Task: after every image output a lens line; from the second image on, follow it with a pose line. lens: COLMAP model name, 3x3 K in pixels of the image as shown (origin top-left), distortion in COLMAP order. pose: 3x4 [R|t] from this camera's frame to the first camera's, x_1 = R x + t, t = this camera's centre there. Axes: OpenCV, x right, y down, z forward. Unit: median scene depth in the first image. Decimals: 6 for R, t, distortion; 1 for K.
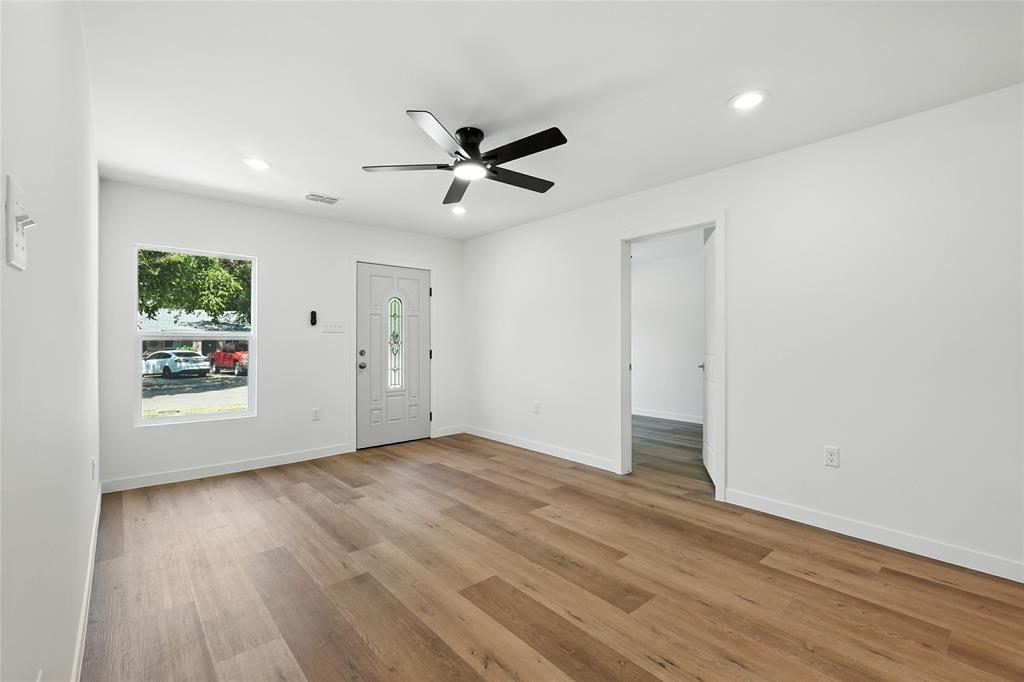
lens RADIAL K [[448.7, 0, 512.7], [0, 448.7, 342.1], [0, 0, 1]] dist [0.001092, 0.000027]
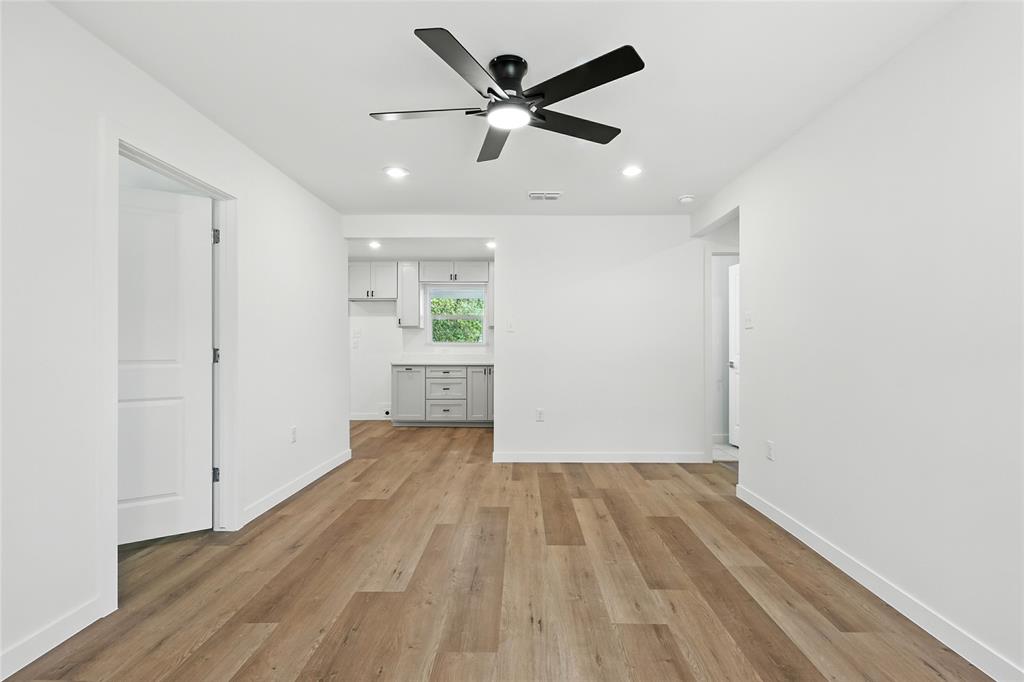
lens RADIAL K [[448.7, 0, 511.9], [0, 448.7, 344.4], [0, 0, 1]] dist [0.001092, 0.000027]
pose [[-0.735423, 0.000055, 0.677608, -0.700912], [0.000550, 1.000000, 0.000516, 0.000198], [-0.677608, 0.000752, -0.735423, 1.769346]]
